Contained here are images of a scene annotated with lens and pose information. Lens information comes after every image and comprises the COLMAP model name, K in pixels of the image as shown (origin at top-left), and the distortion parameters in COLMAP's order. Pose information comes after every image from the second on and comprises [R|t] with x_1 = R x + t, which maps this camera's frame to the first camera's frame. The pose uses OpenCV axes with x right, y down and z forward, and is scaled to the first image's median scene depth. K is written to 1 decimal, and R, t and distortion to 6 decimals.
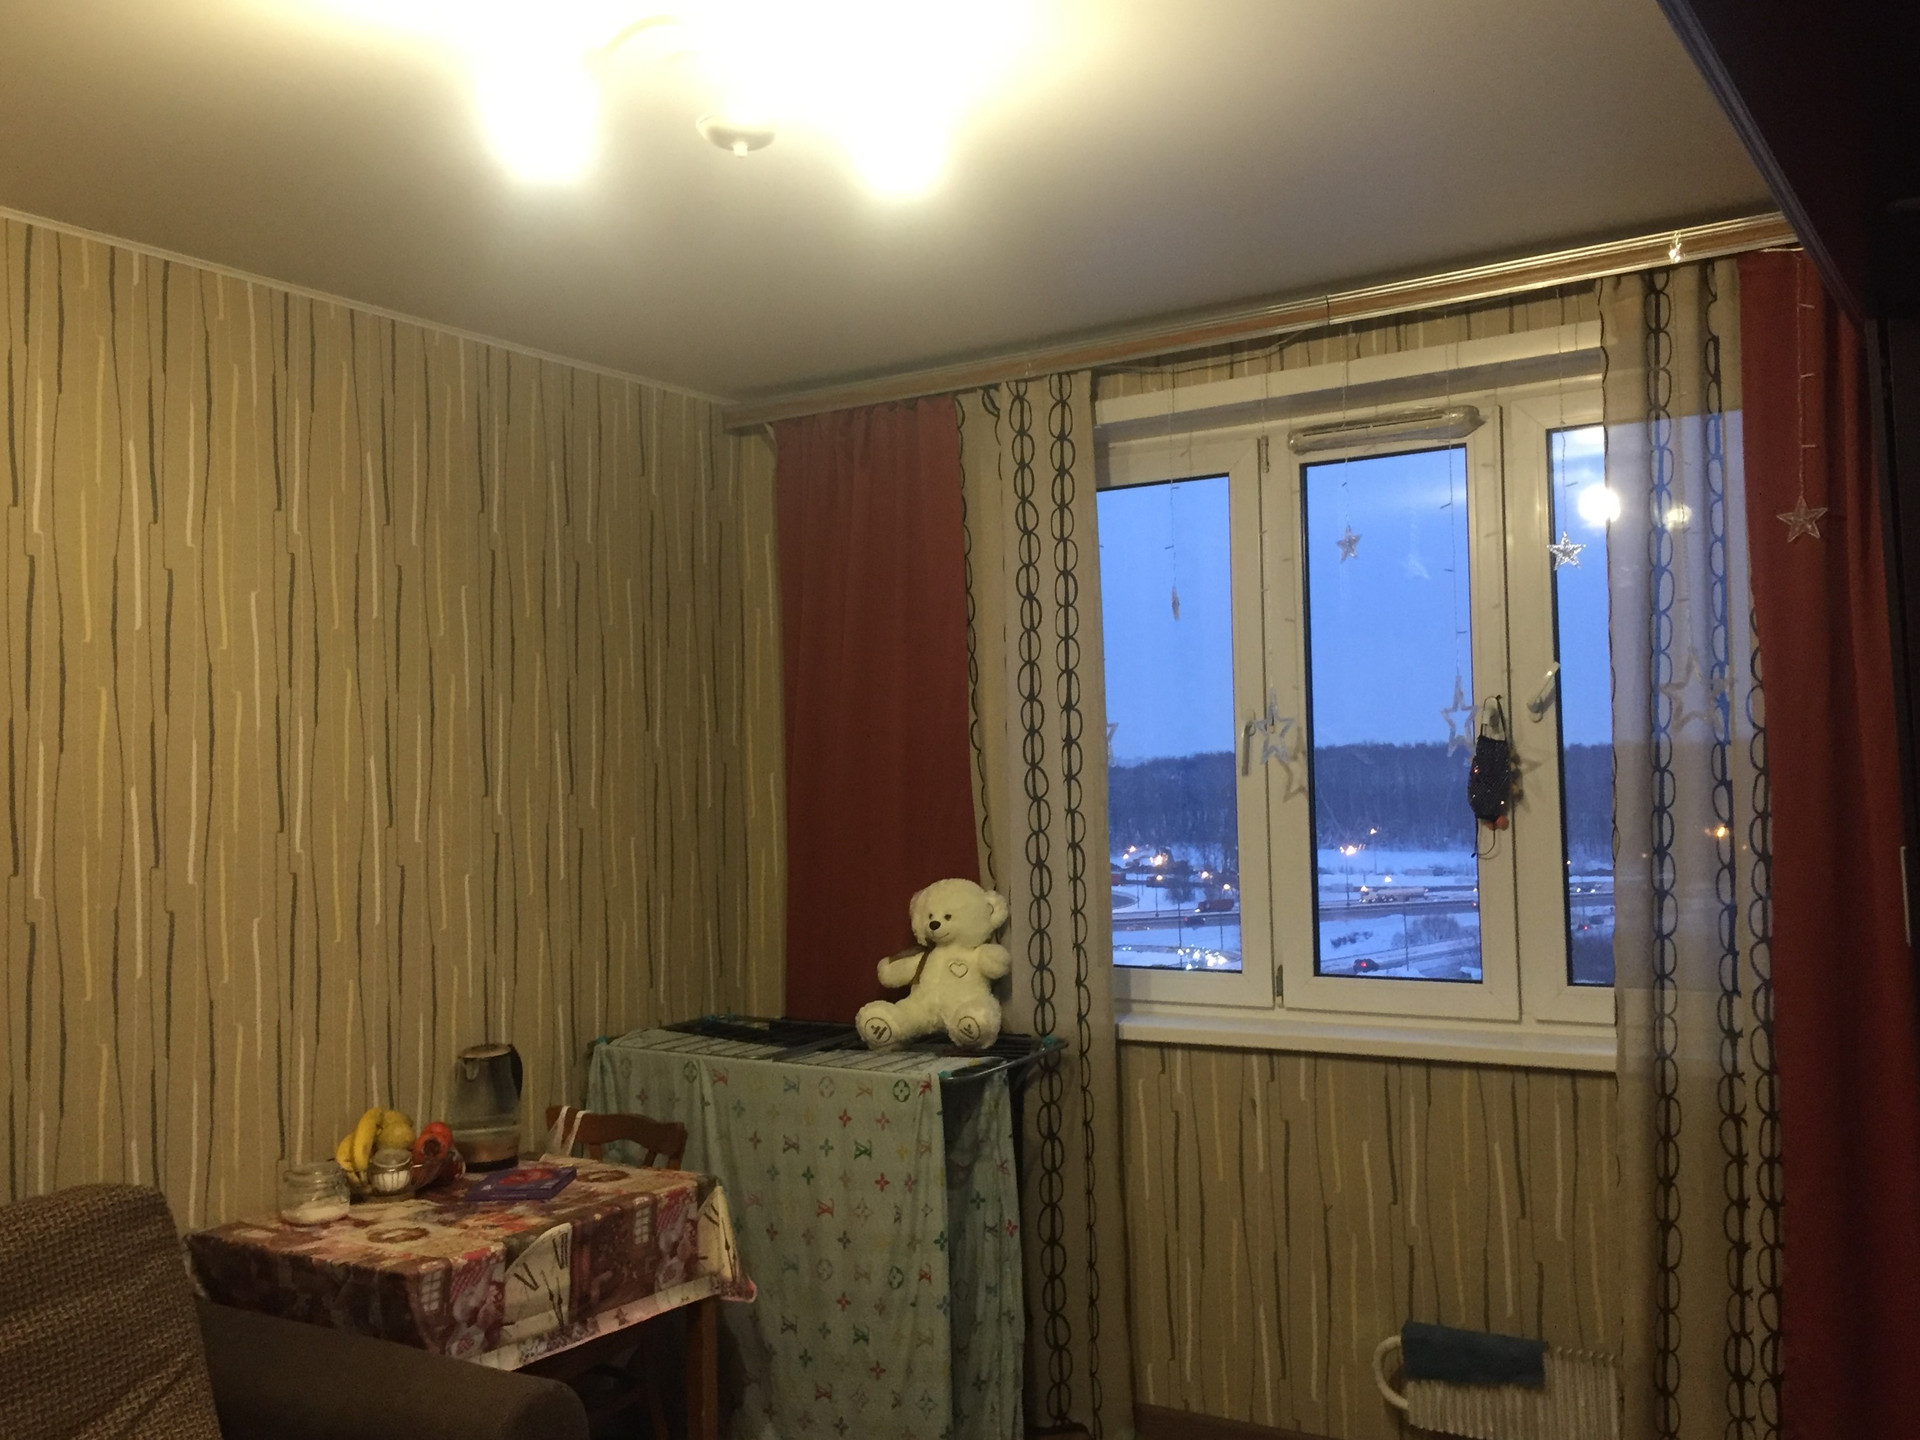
lens RADIAL K [[1788.9, 0, 959.2], [0, 1788.9, 703.9], [0, 0, 1]] dist [0.058449, 0.000000]
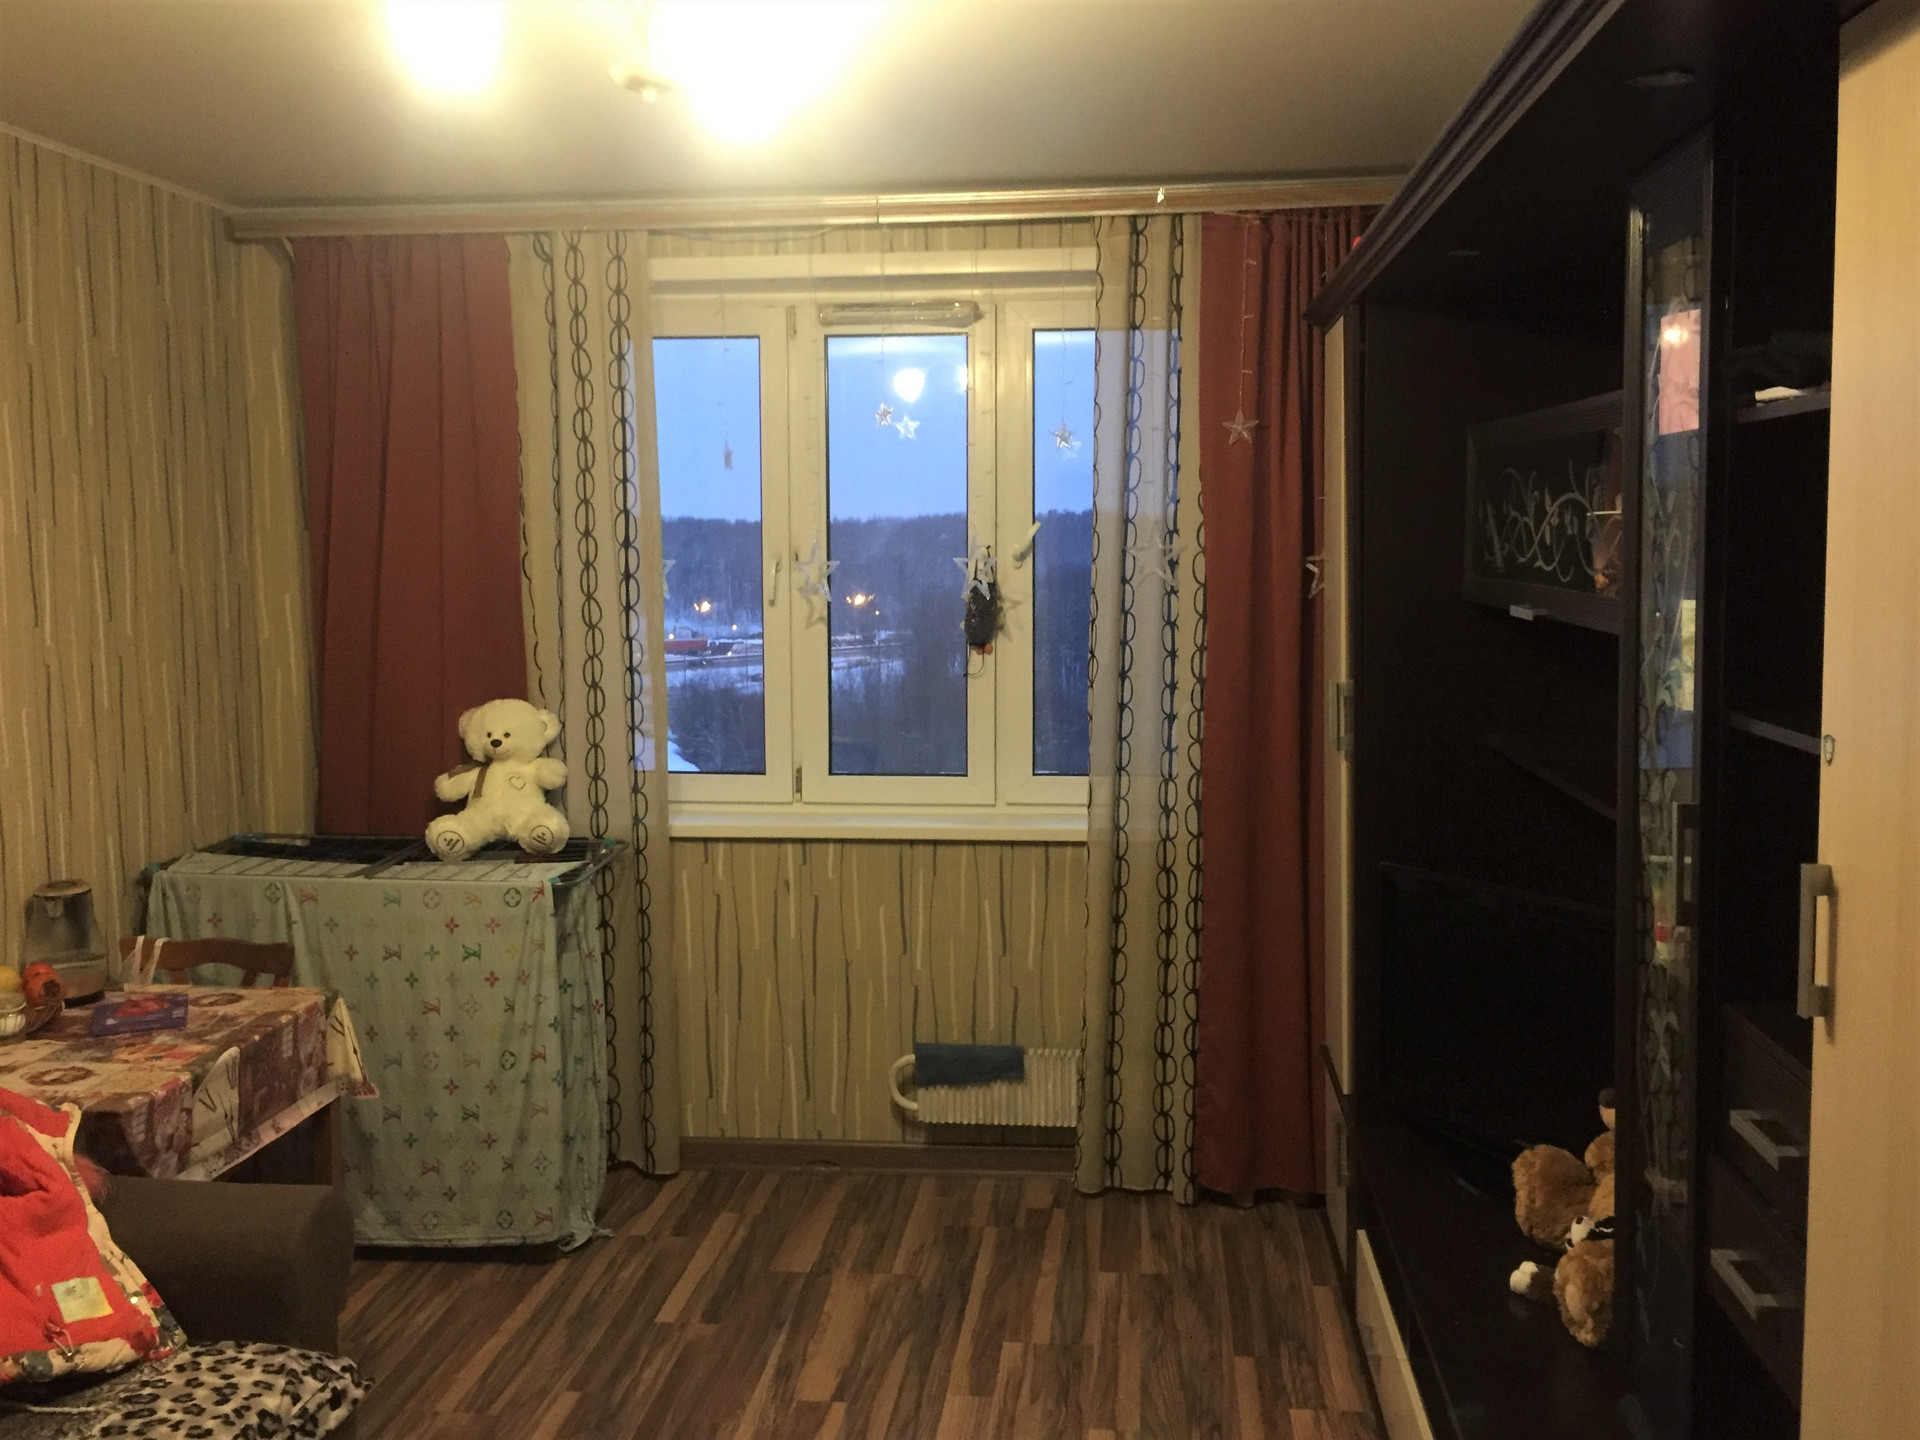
lens RADIAL K [[1709.8, 0, 963.2], [0, 1709.8, 707.6], [0, 0, 1]] dist [0.084563, -0.093739]
pose [[0.893709, -0.023408, 0.448036, -0.245637], [-0.037132, 0.991352, 0.125863, -0.041964], [-0.447108, -0.129122, 0.885111, -0.044877]]
